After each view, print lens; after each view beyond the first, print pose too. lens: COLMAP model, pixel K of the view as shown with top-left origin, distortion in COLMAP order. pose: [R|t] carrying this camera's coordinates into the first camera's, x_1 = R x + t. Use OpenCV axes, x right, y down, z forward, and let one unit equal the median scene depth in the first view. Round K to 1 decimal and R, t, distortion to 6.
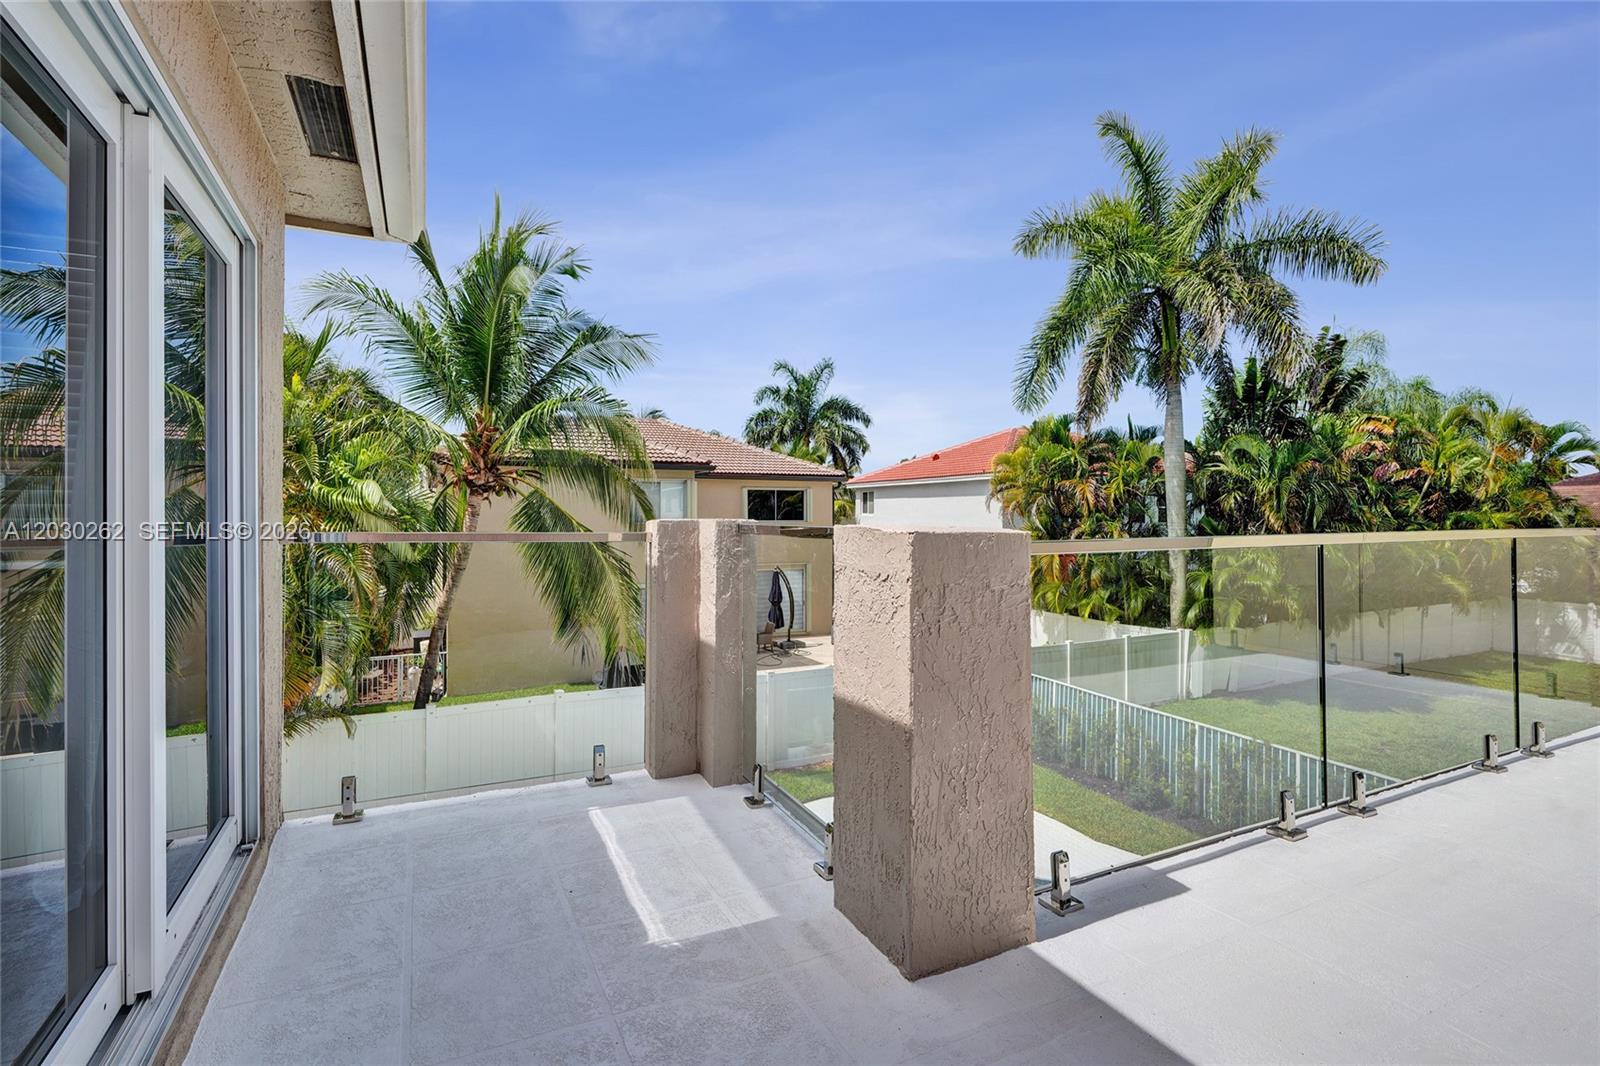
lens RADIAL K [[752.6, 0, 796.7], [0, 752.6, 502.1], [0, 0, 1]] dist [-0.059482, 0.038607]
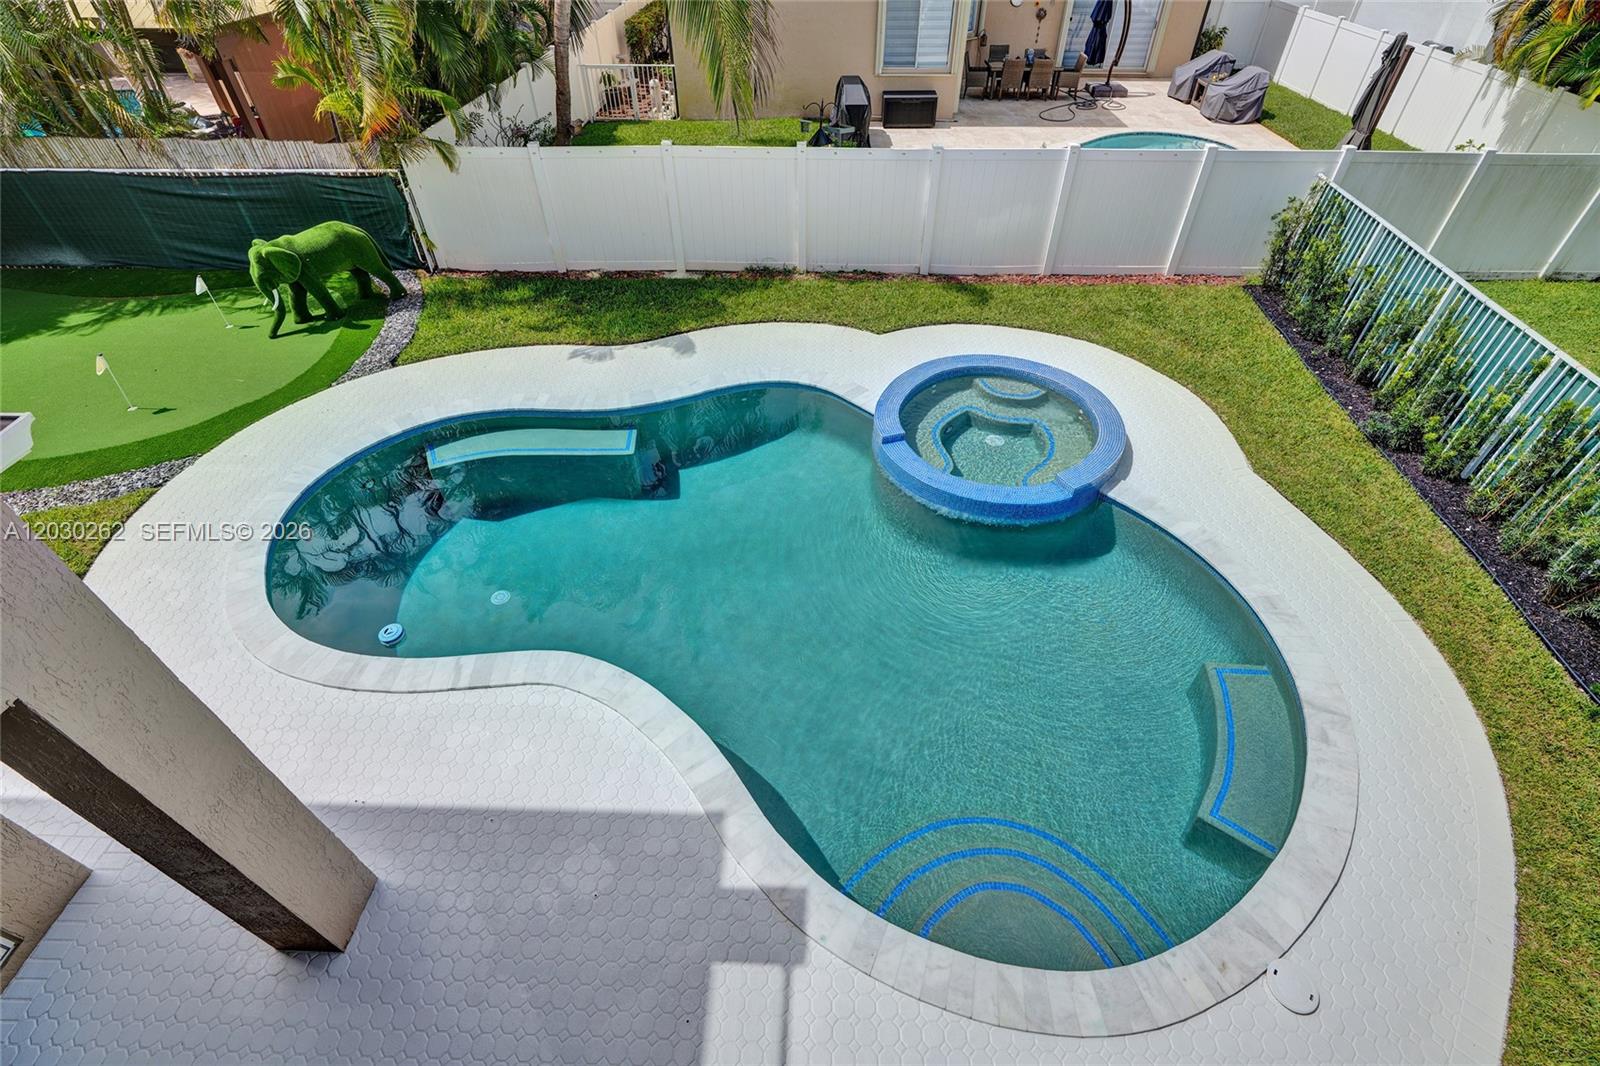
lens RADIAL K [[738.3, 0, 808.9], [0, 738.3, 529.2], [0, 0, 1]] dist [-0.000463, 0.000487]
pose [[0.887409, 0.308338, -0.342685, 0.150344], [0.011824, 0.727910, 0.685571, 0.000257], [0.460832, -0.612434, 0.642308, 0.162826]]
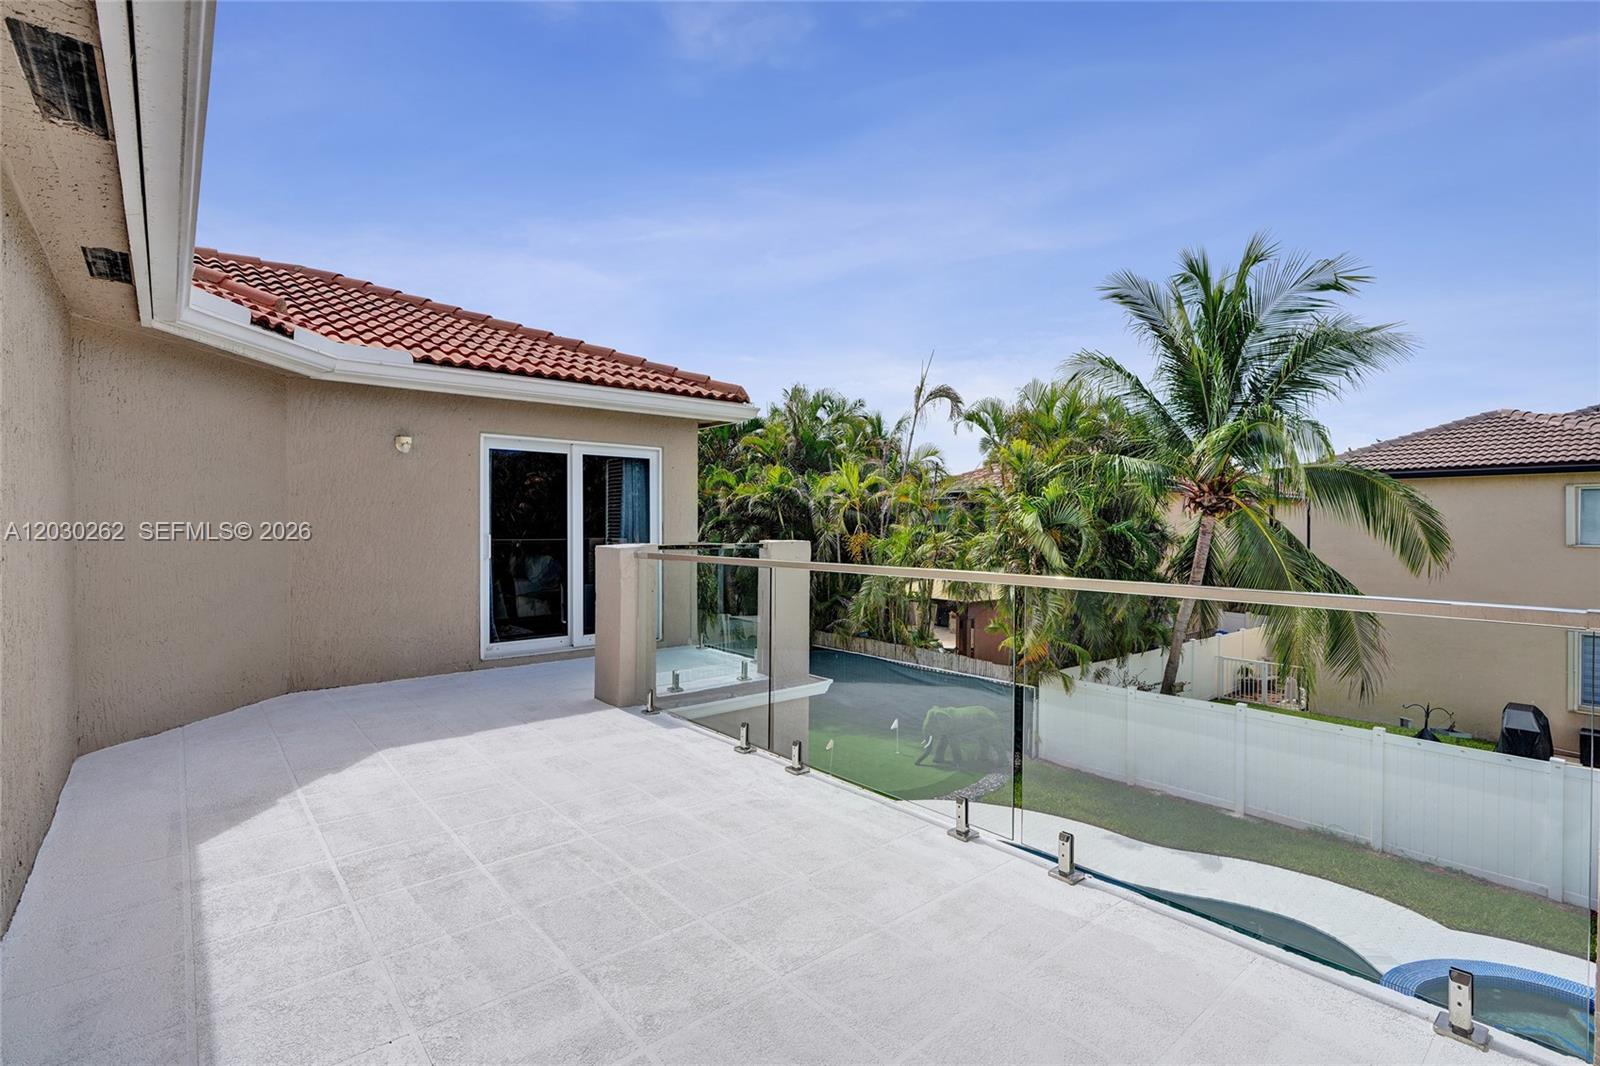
lens RADIAL K [[738.3, 0, 808.9], [0, 738.3, 529.2], [0, 0, 1]] dist [-0.000463, 0.000487]
pose [[0.262792, 0.007833, -0.964821, 0.303910], [0.007927, 0.999916, 0.010277, -0.002038], [0.964820, -0.010349, 0.262708, 0.098598]]
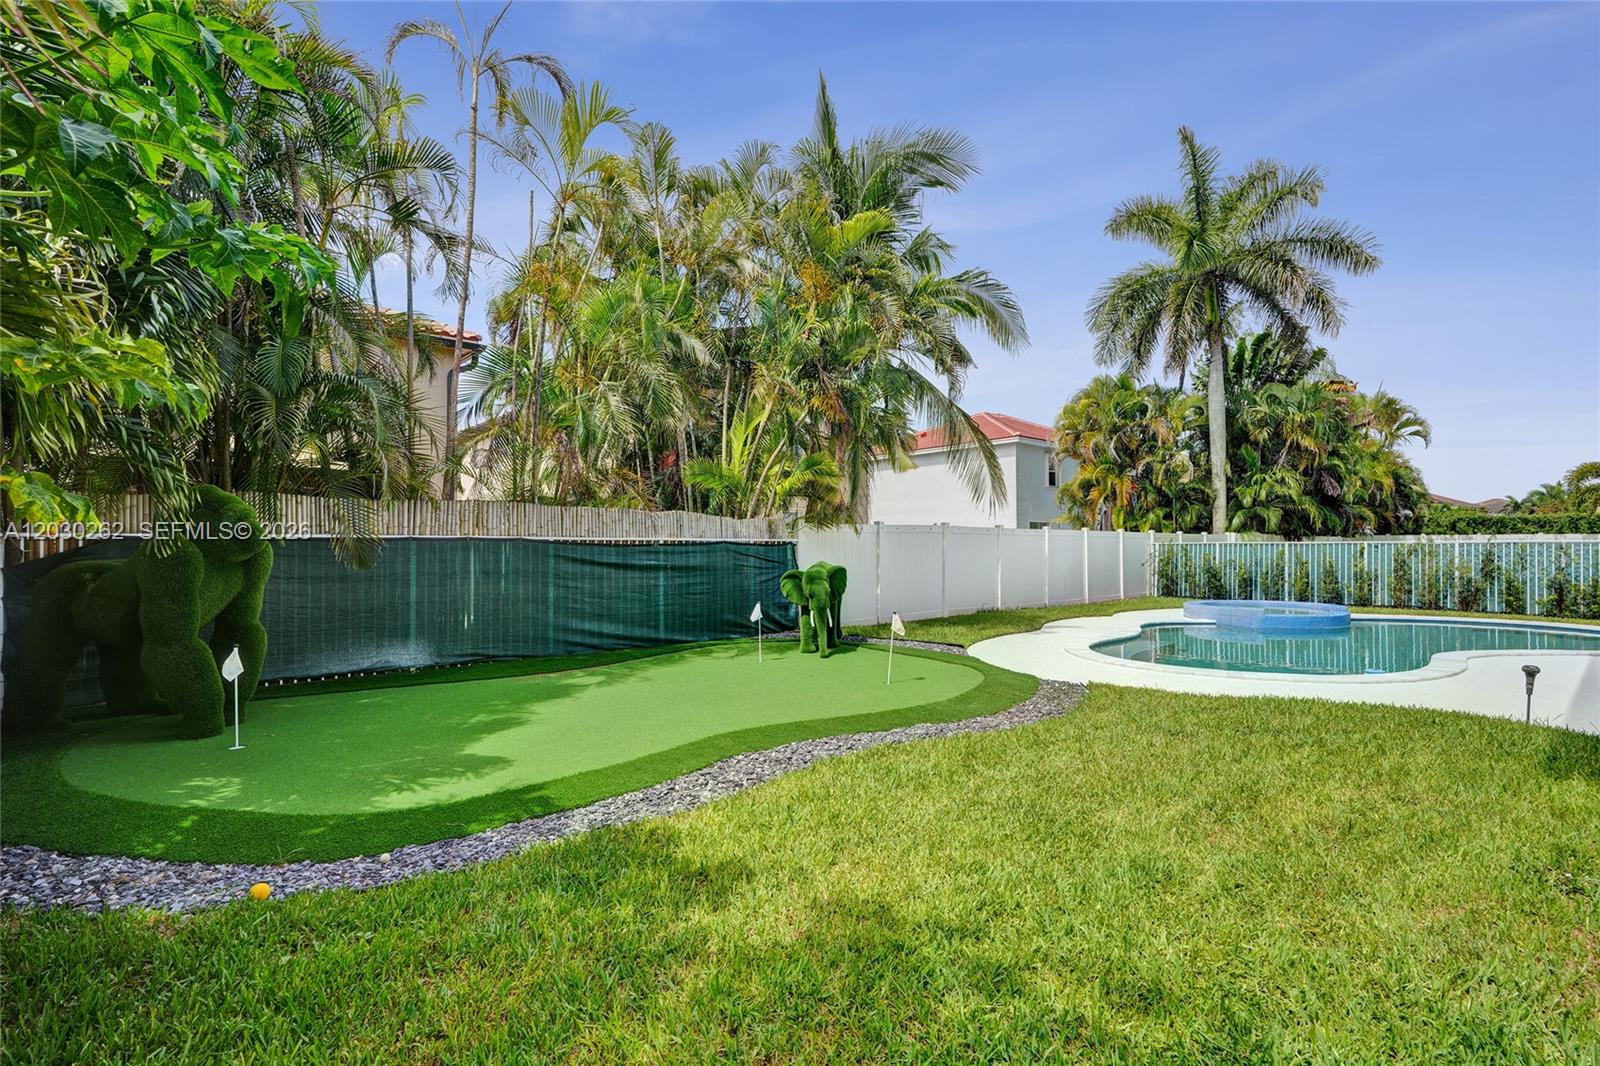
lens RADIAL K [[754.7, 0, 800.0], [0, 754.7, 533.0], [0, 0, 1]] dist [-0.002825, 0.000469]
pose [[0.959950, 0.003469, 0.280150, -0.521260], [-0.000447, 0.999941, -0.010850, 0.168978], [-0.280171, 0.010290, 0.959895, -0.052971]]
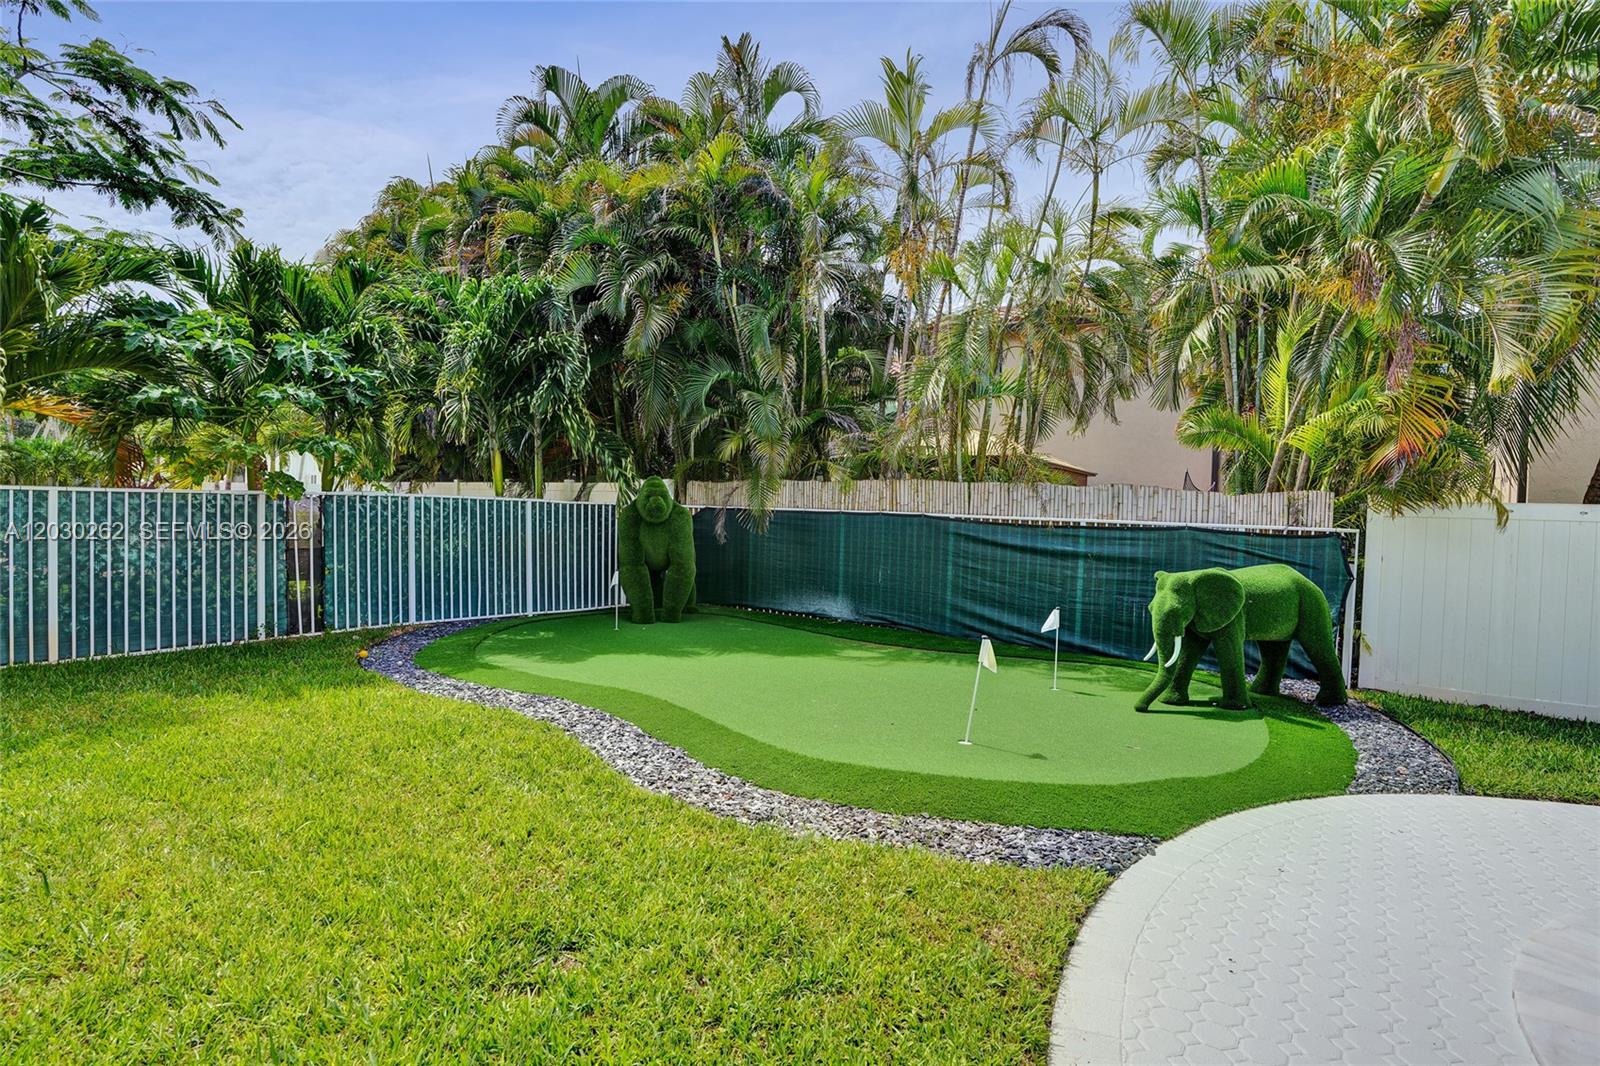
lens RADIAL K [[777.8, 0, 808.8], [0, 777.8, 511.1], [0, 0, 1]] dist [-0.056660, 0.021739]
pose [[0.476328, 0.015967, -0.879123, -0.175050], [-0.030291, 0.999540, 0.001742, 0.166400], [0.878746, 0.025799, 0.476592, 0.133549]]
